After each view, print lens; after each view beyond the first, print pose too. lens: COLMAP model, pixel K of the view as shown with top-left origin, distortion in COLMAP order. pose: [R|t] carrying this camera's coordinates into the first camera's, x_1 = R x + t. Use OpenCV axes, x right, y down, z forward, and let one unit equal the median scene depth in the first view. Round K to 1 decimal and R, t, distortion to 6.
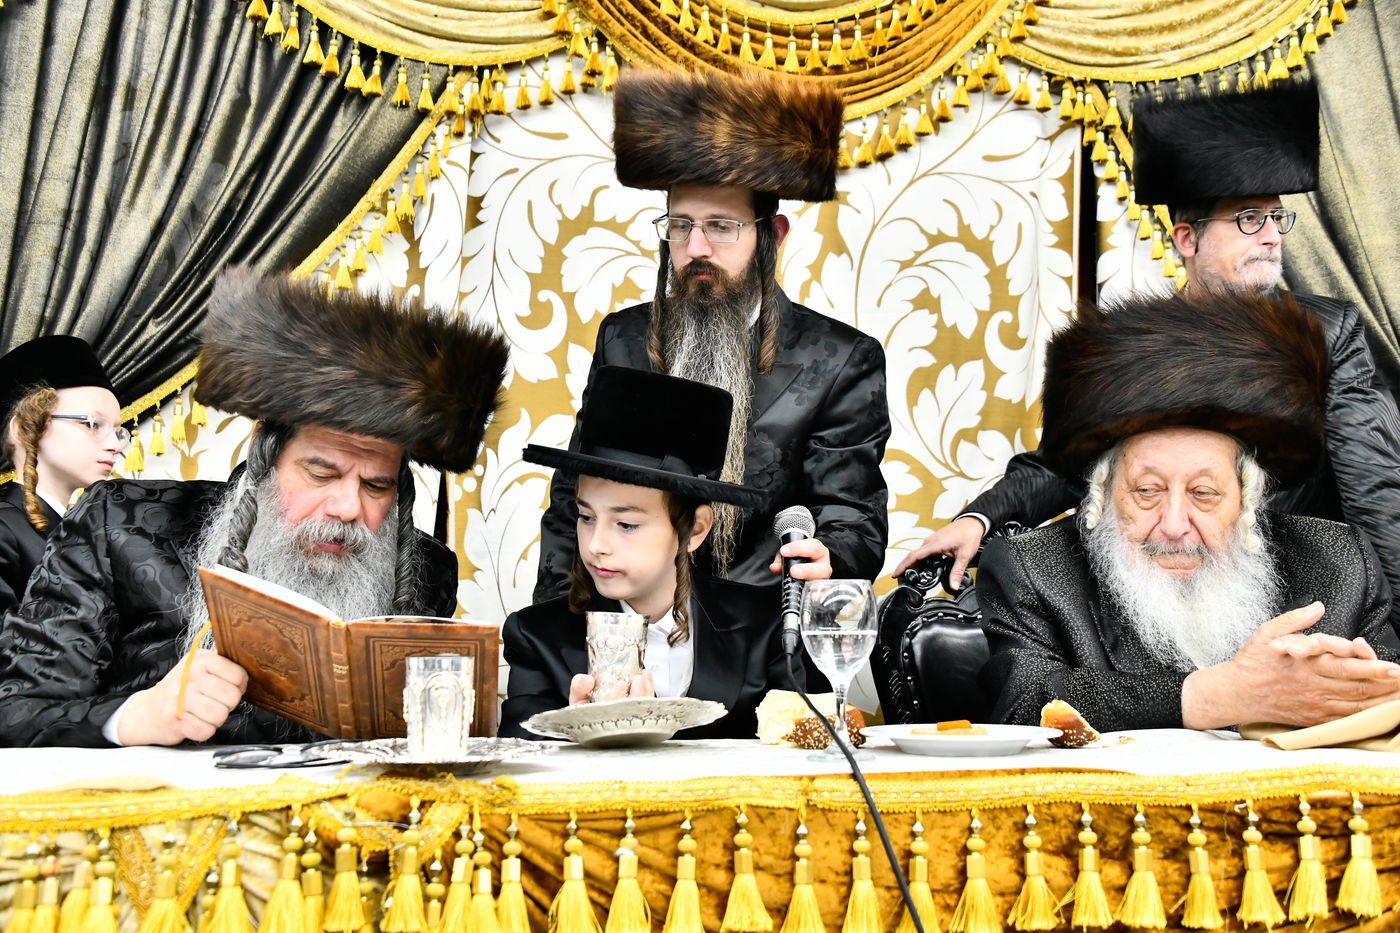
lens RADIAL K [[1442.5, 0, 700.0], [0, 1442.5, 466.5], [0, 0, 1]] dist [0.005809, 0.103273]
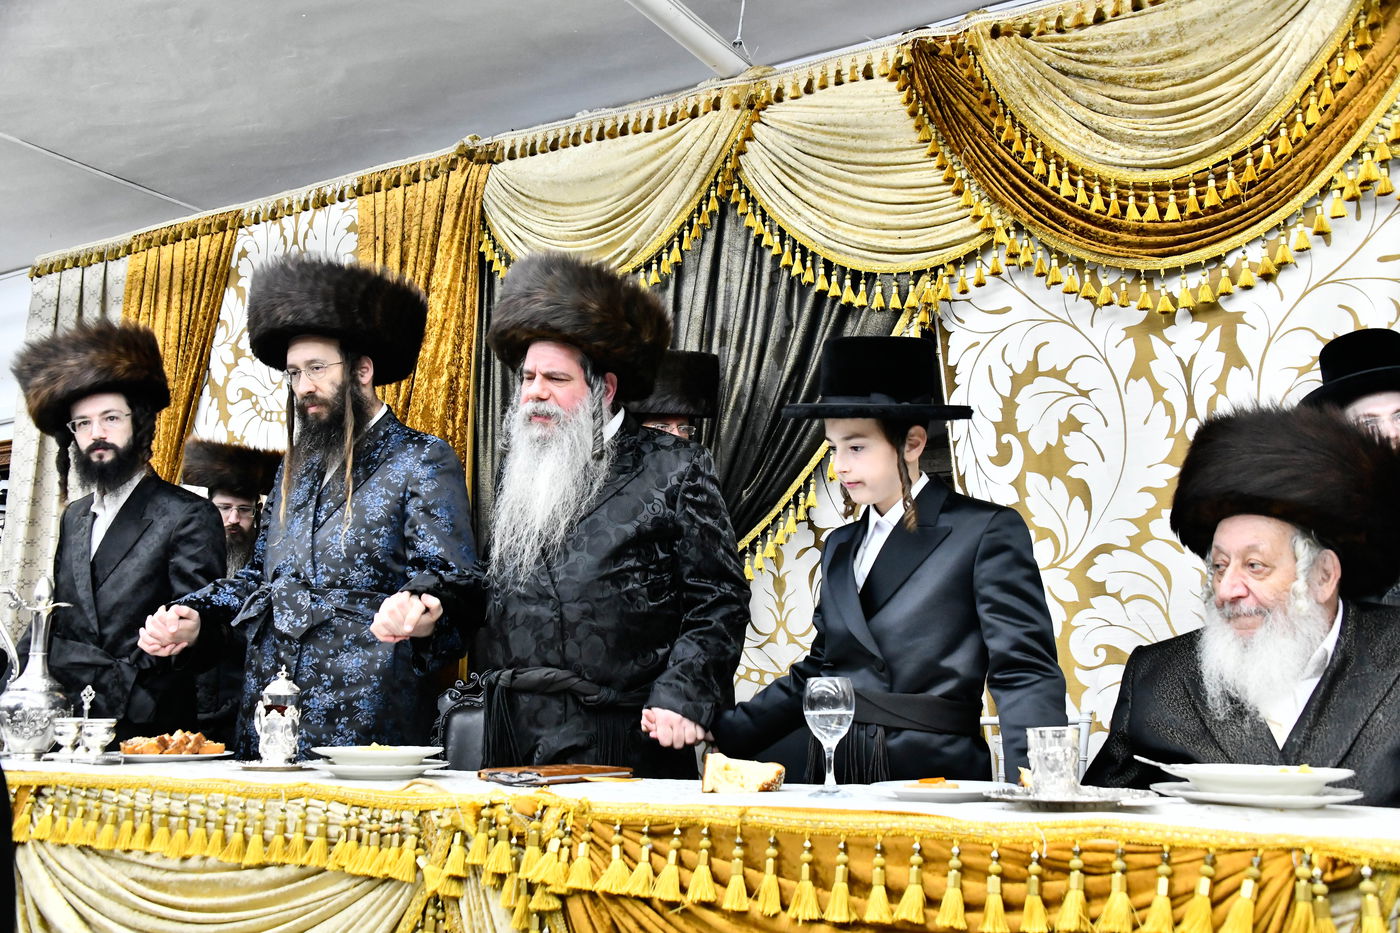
lens RADIAL K [[1314.8, 0, 676.4], [0, 1314.8, 468.9], [0, 0, 1]] dist [-0.077395, 0.104970]
pose [[0.782994, -0.103942, -0.613284, 0.371902], [0.064537, 0.994194, -0.086104, -0.011181], [0.618673, 0.027839, 0.785156, -0.060017]]
